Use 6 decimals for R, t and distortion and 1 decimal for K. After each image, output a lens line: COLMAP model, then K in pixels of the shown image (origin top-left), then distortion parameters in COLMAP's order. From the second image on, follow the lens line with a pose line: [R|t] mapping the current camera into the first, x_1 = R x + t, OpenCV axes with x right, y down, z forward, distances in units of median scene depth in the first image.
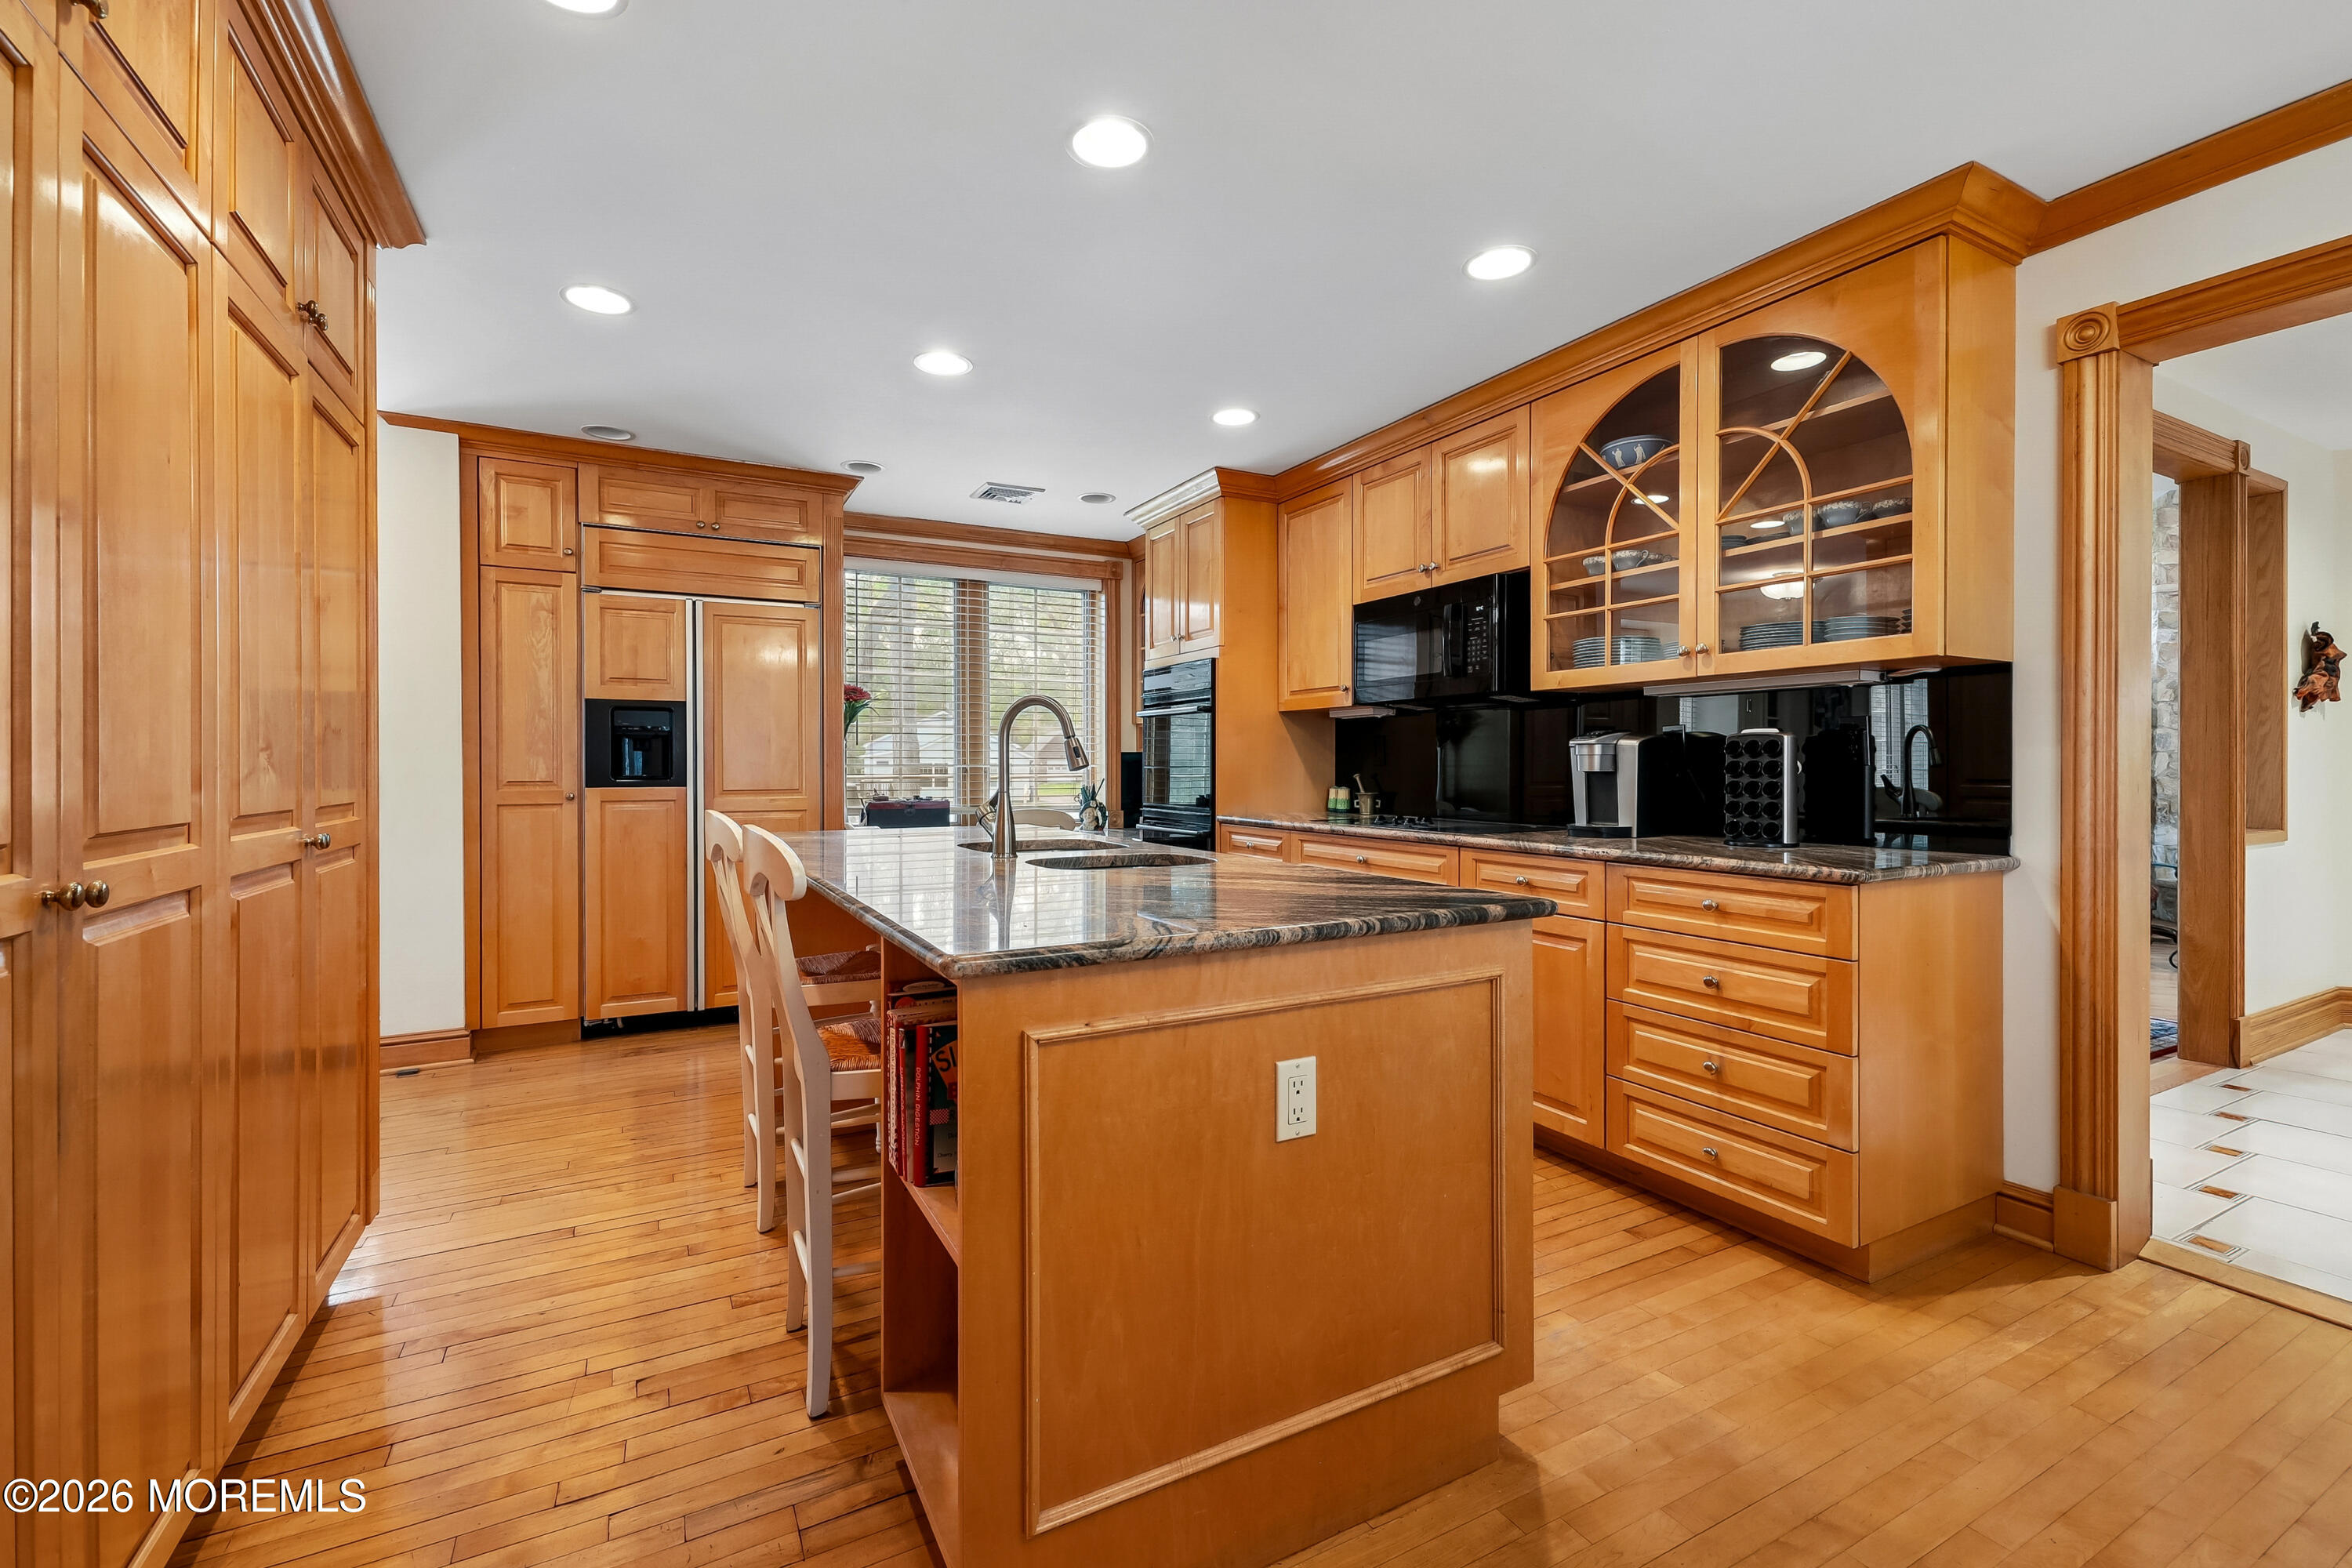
lens RADIAL K [[990.8, 0, 1170.2], [0, 990.8, 775.1], [0, 0, 1]] dist [-0.033370, -0.000460]
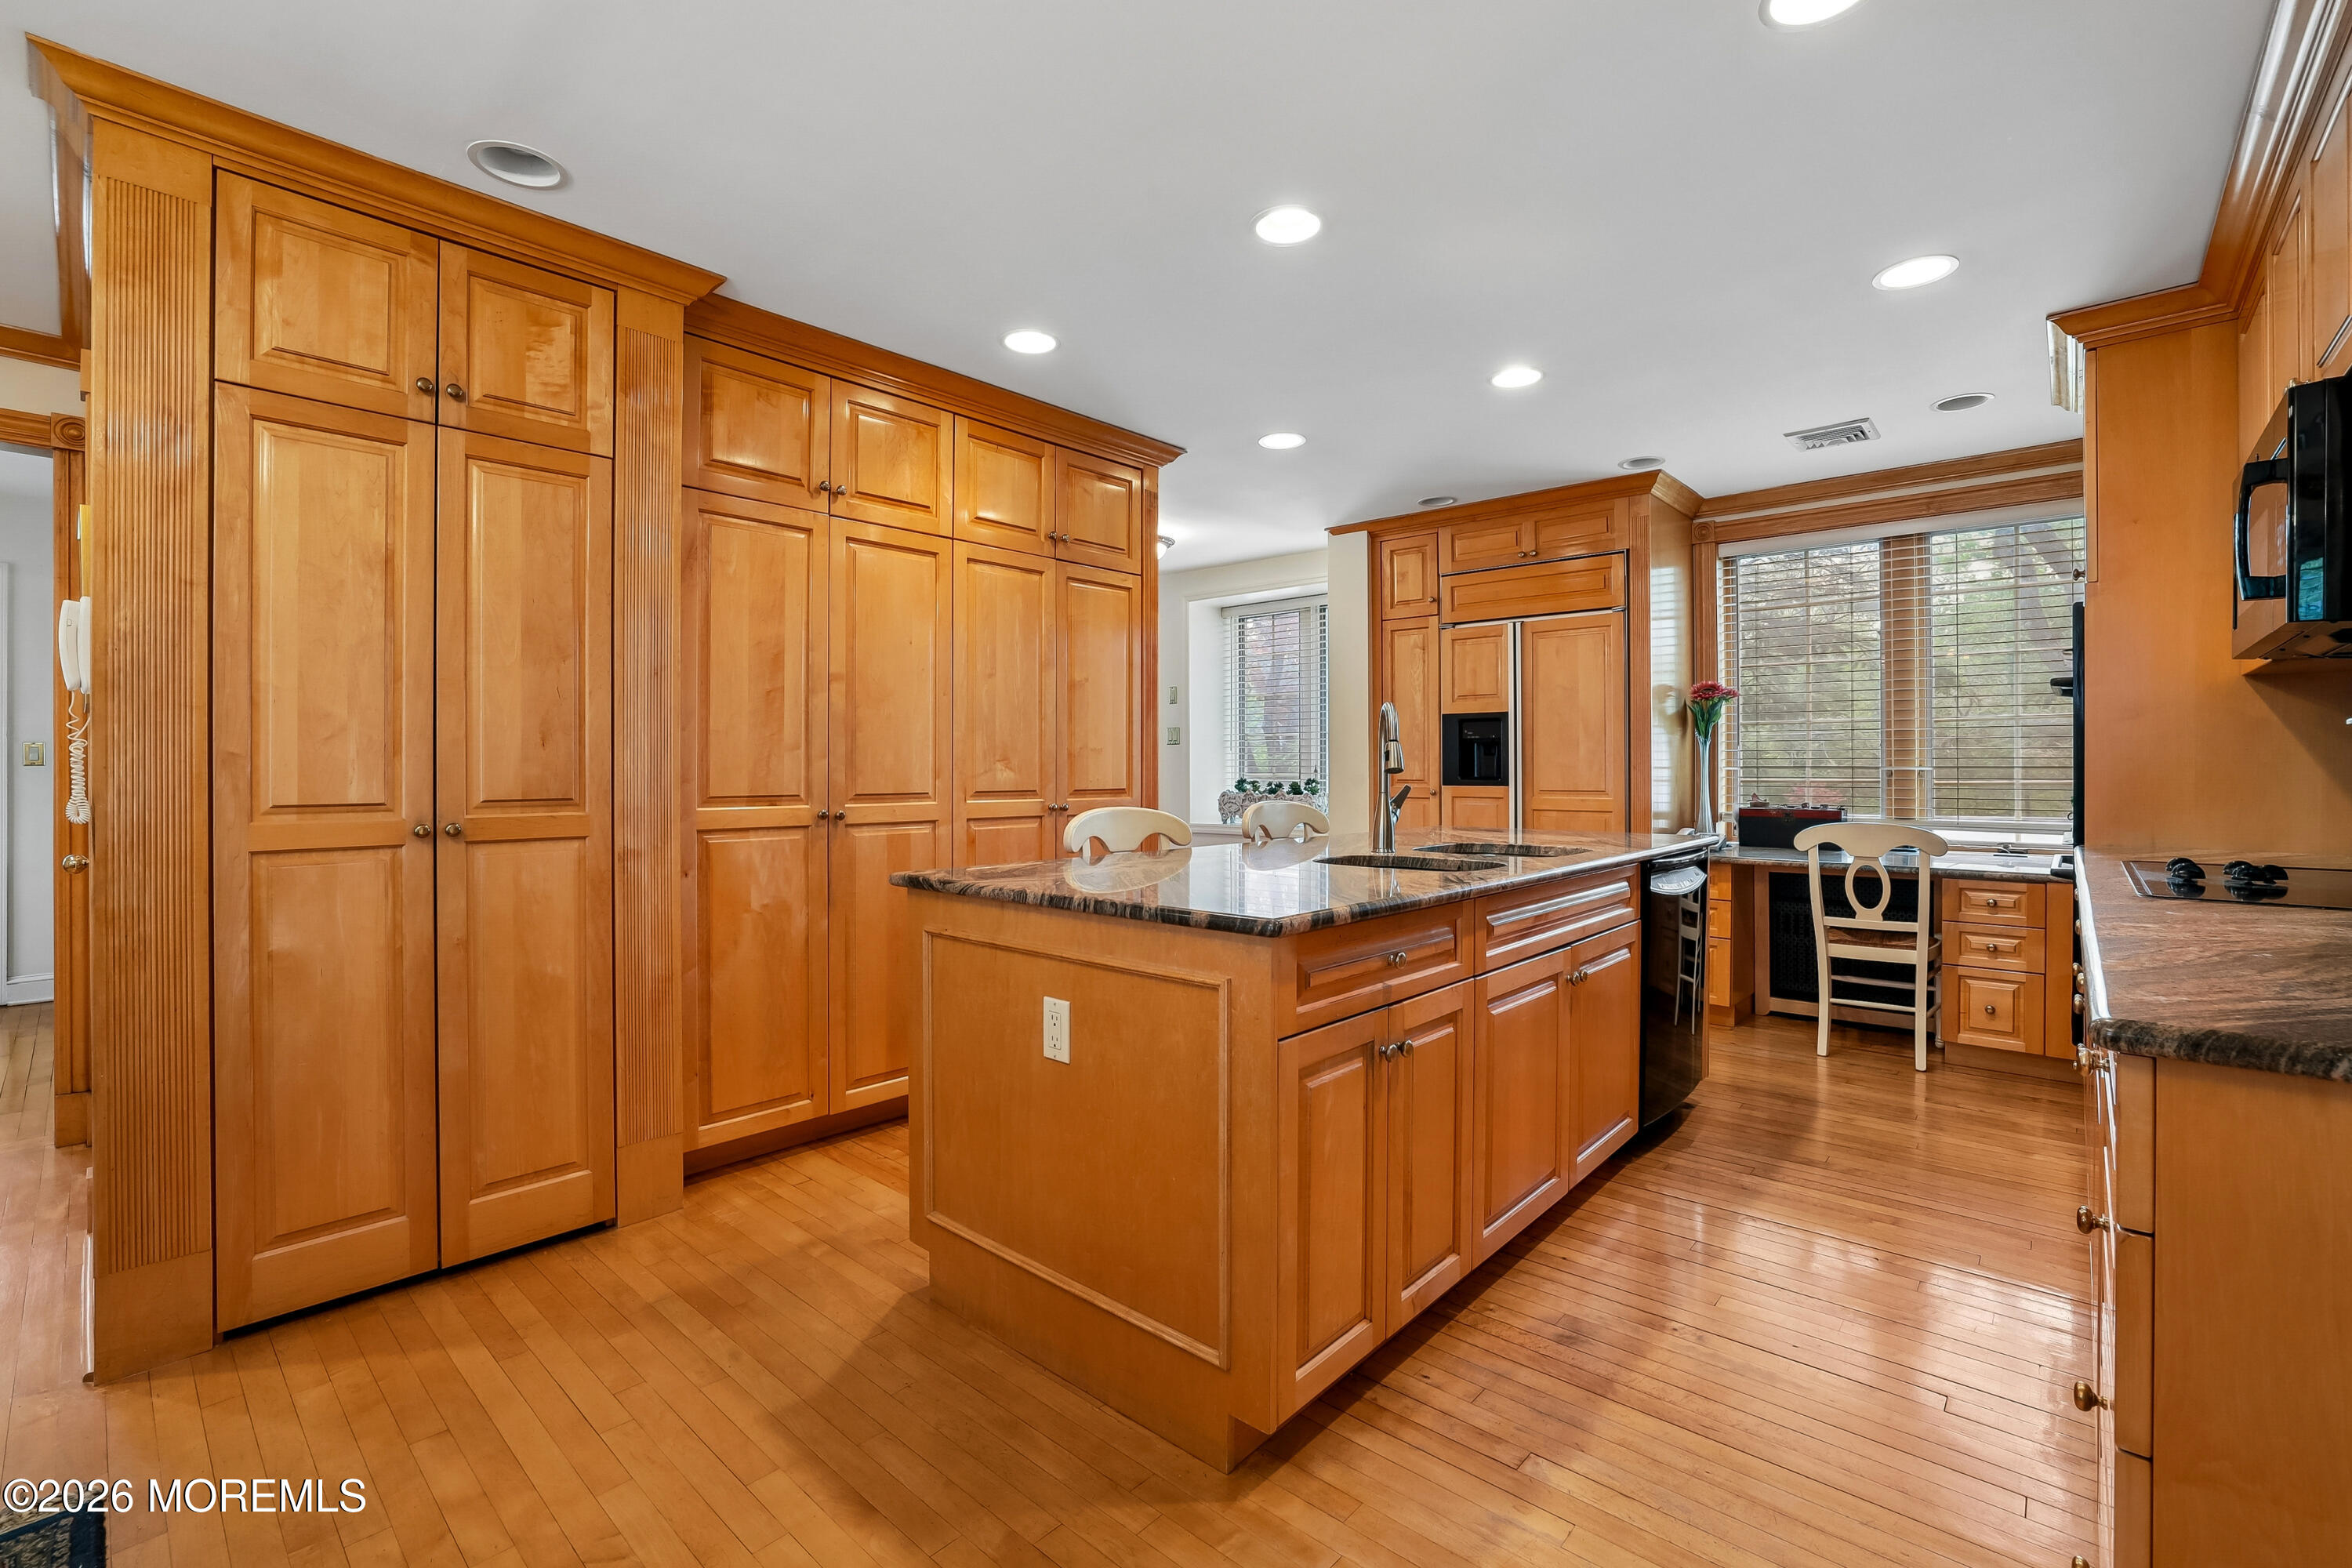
lens RADIAL K [[990.8, 0, 1168.3], [0, 990.8, 771.9], [0, 0, 1]] dist [-0.033370, -0.000460]
pose [[0.331843, 0.002828, -0.943330, 0.489321], [-0.005882, 0.999982, 0.000929, -0.003242], [0.943316, 0.005240, 0.331854, 0.249862]]
